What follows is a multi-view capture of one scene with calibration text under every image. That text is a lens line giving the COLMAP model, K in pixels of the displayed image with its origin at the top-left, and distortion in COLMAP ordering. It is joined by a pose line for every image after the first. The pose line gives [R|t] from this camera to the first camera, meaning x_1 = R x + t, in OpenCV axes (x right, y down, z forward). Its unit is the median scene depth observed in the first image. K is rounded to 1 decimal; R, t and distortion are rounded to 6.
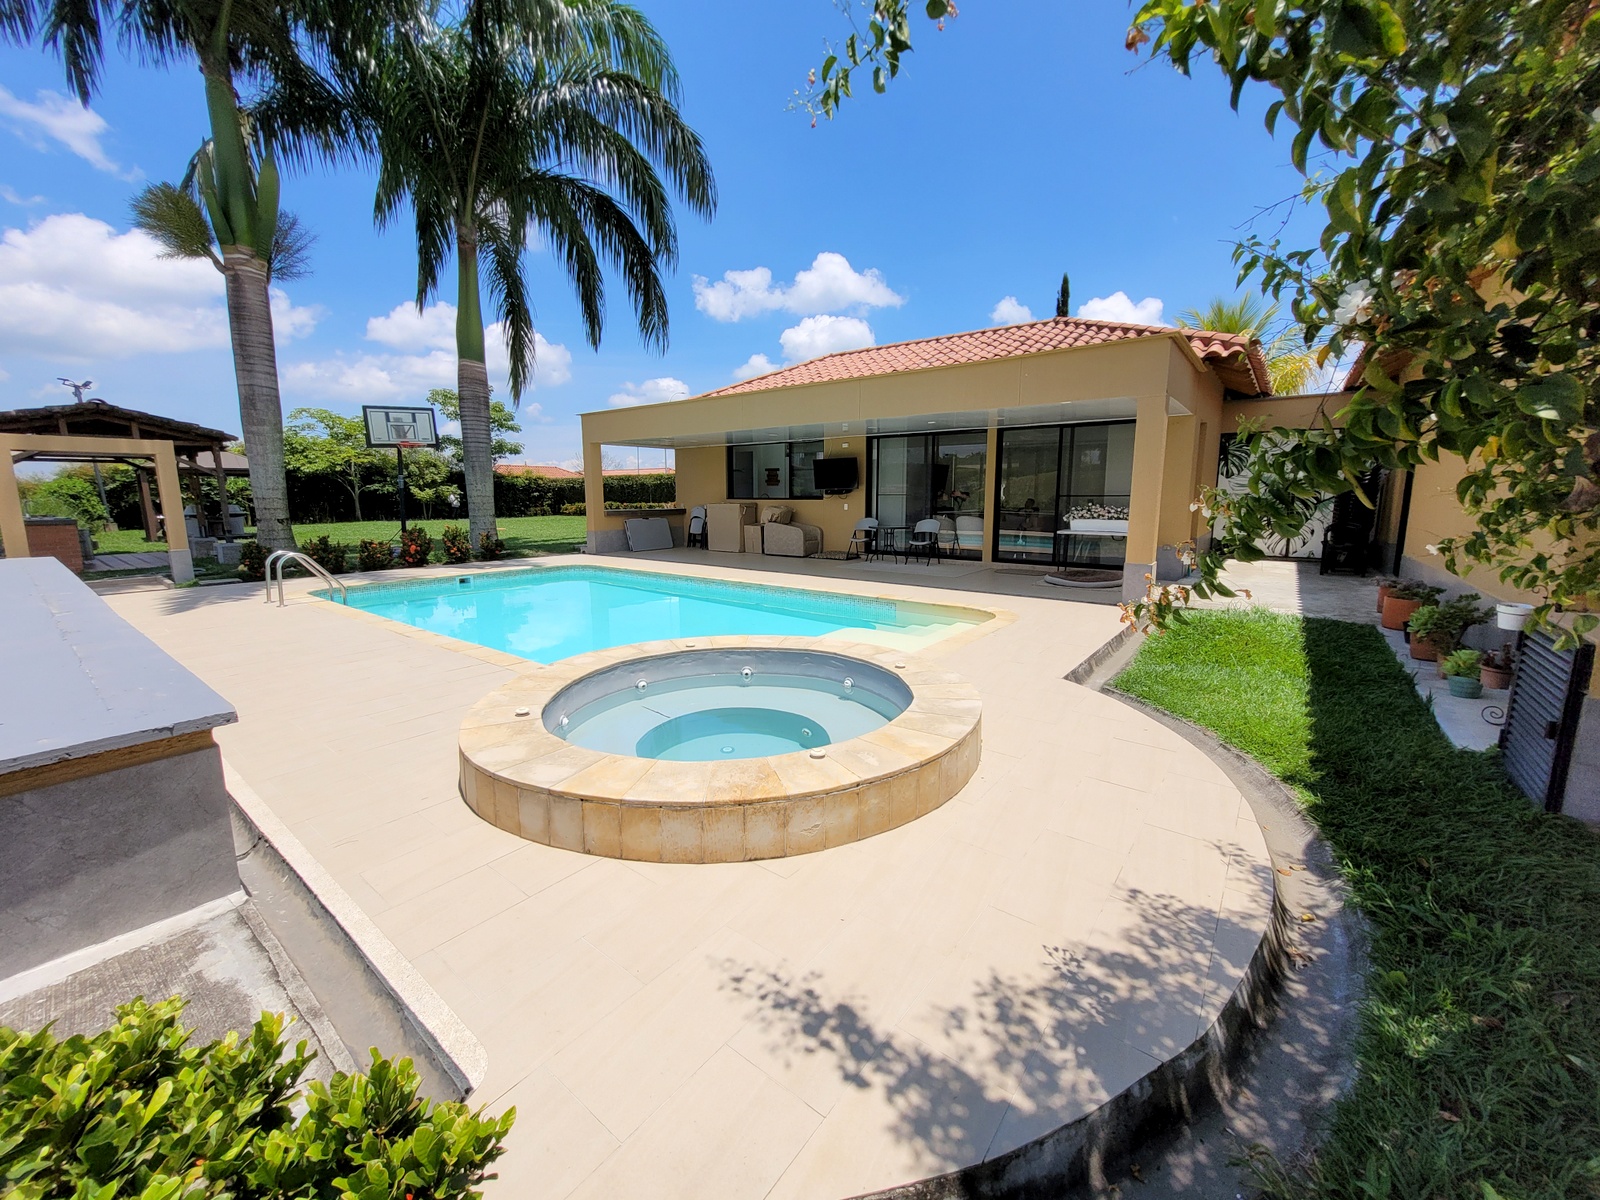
lens RADIAL K [[626.9, 0, 804.8], [0, 626.9, 588.2], [0, 0, 1]] dist [-0.001830, 0.000956]
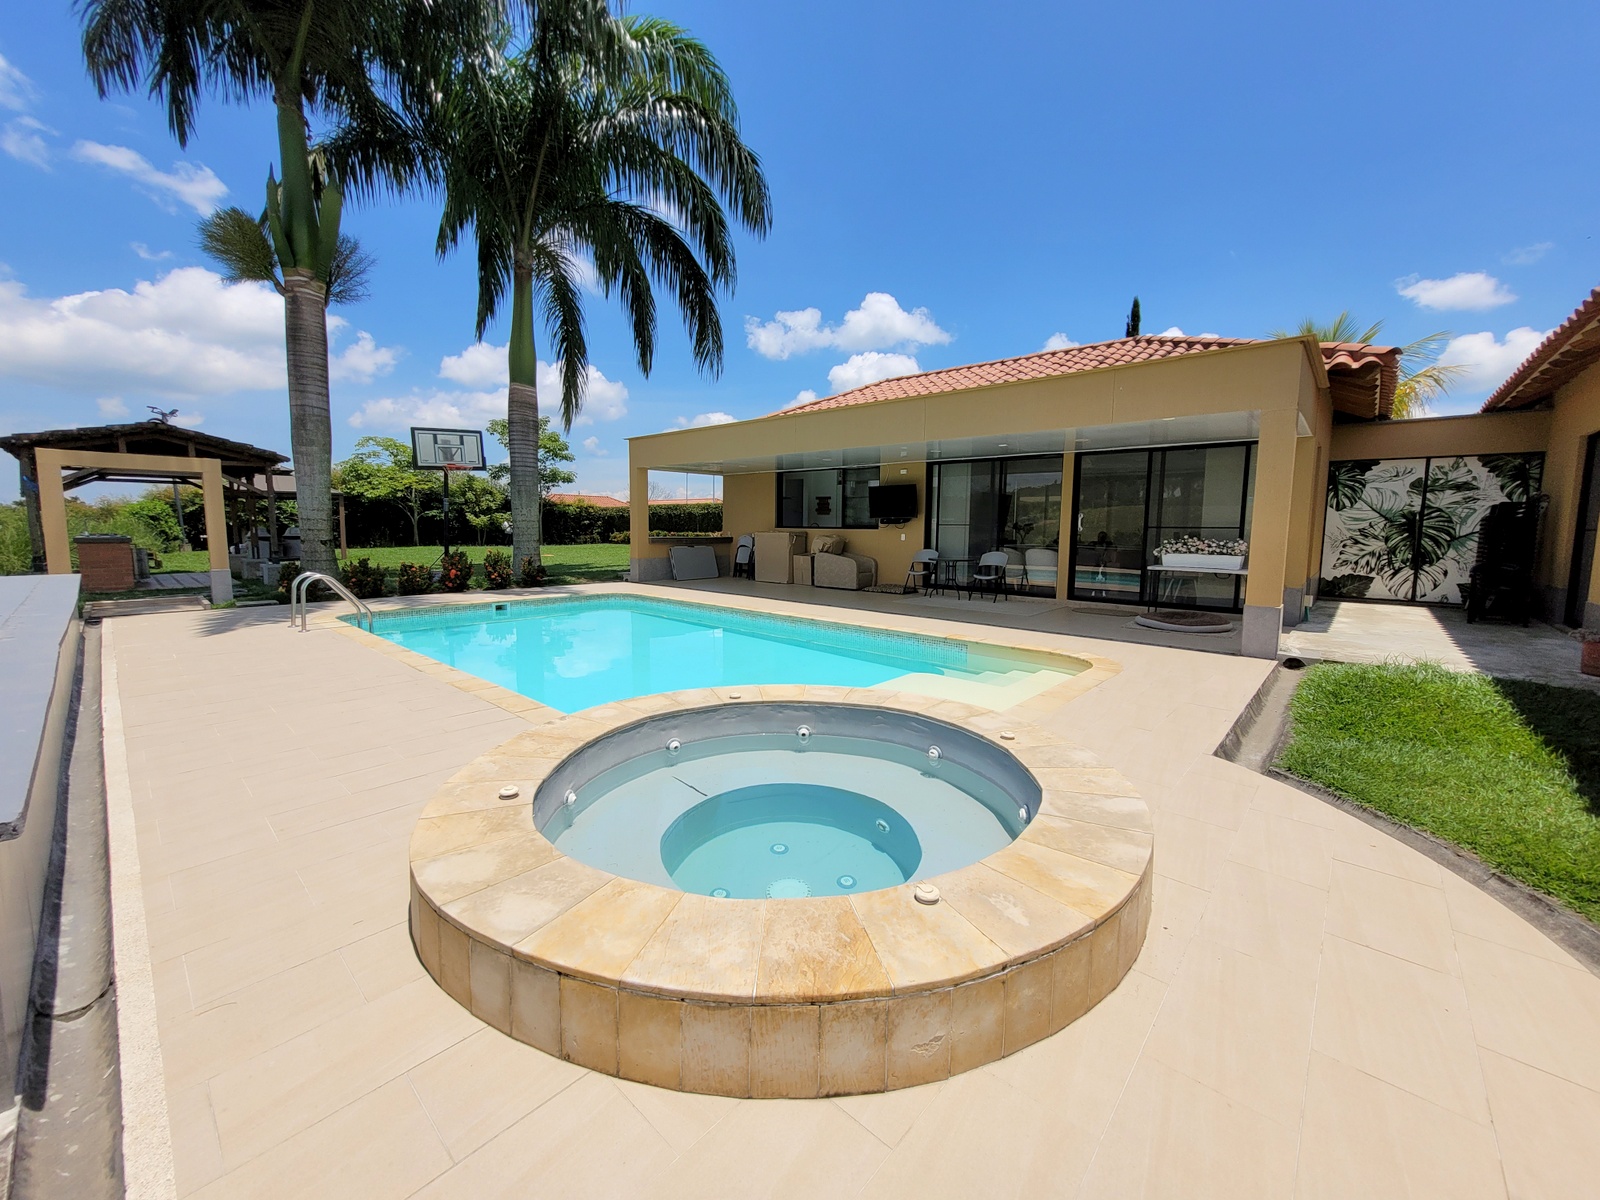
lens RADIAL K [[626.9, 0, 804.8], [0, 626.9, 588.2], [0, 0, 1]] dist [-0.001830, 0.000956]
pose [[0.997368, 0.020175, -0.069640, -0.015134], [-0.023723, 0.998443, -0.050494, -0.003886], [0.068513, 0.052013, 0.996293, 0.074310]]
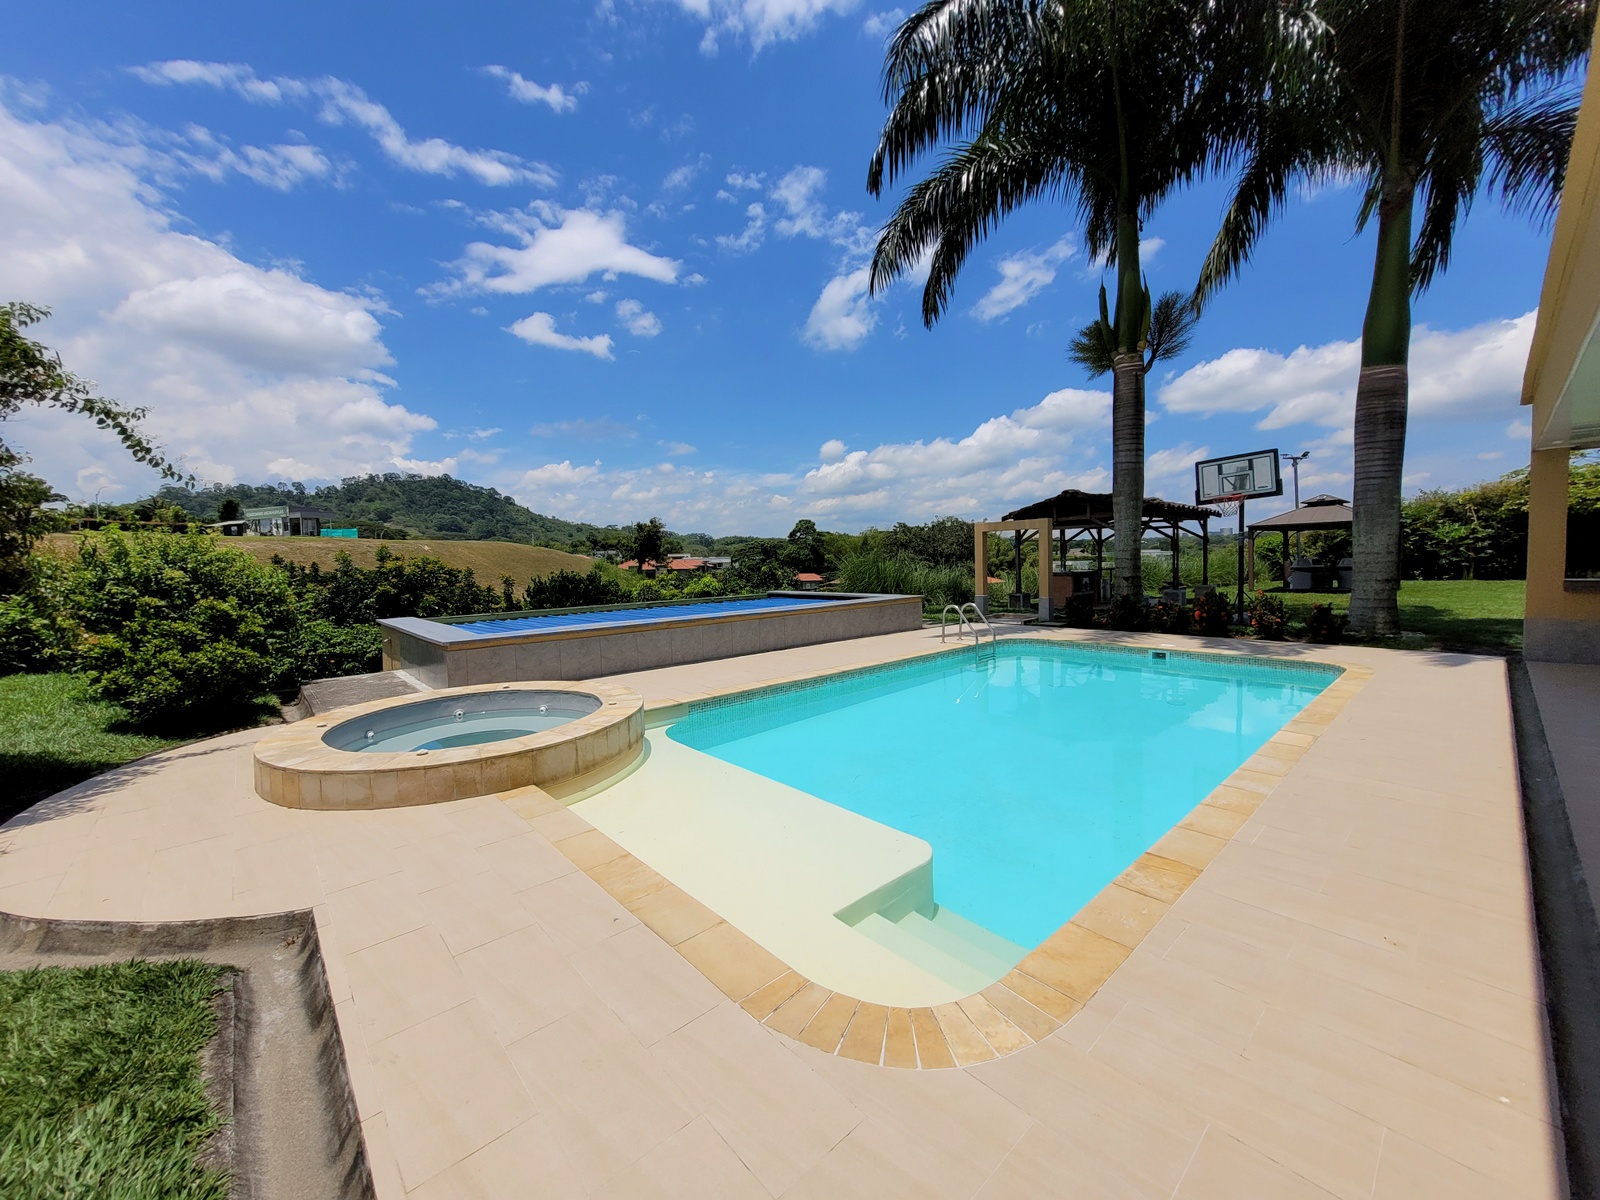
lens RADIAL K [[627.0, 0, 805.4], [0, 627.0, 593.1], [0, 0, 1]] dist [-0.001236, -0.000236]
pose [[-0.172259, 0.059341, -0.983263, 0.352629], [-0.124274, 0.988899, 0.081453, -0.097556], [0.977181, 0.136225, -0.162972, 0.596514]]
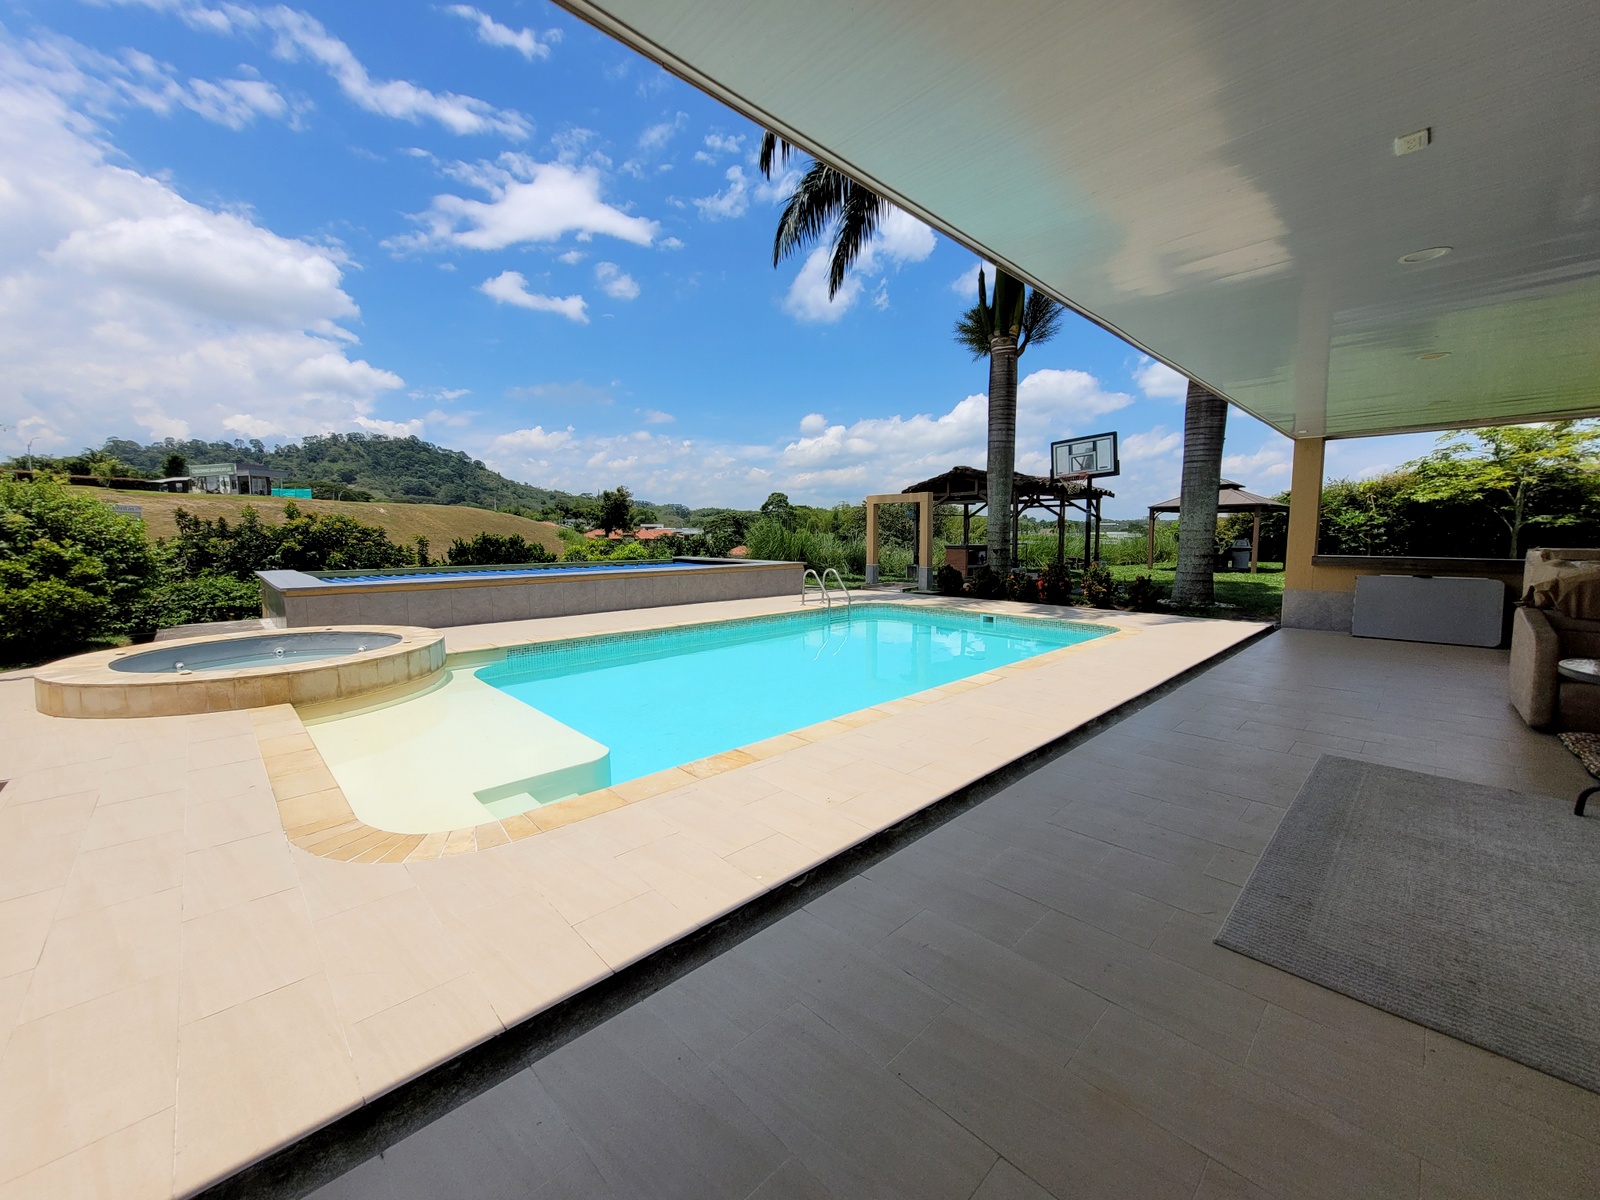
lens RADIAL K [[626.9, 0, 804.8], [0, 626.9, 588.2], [0, 0, 1]] dist [-0.001830, 0.000956]
pose [[-0.137288, 0.088943, -0.986530, 0.383235], [-0.149852, 0.982632, 0.109445, -0.109177], [0.979130, 0.162859, -0.121576, 0.765004]]
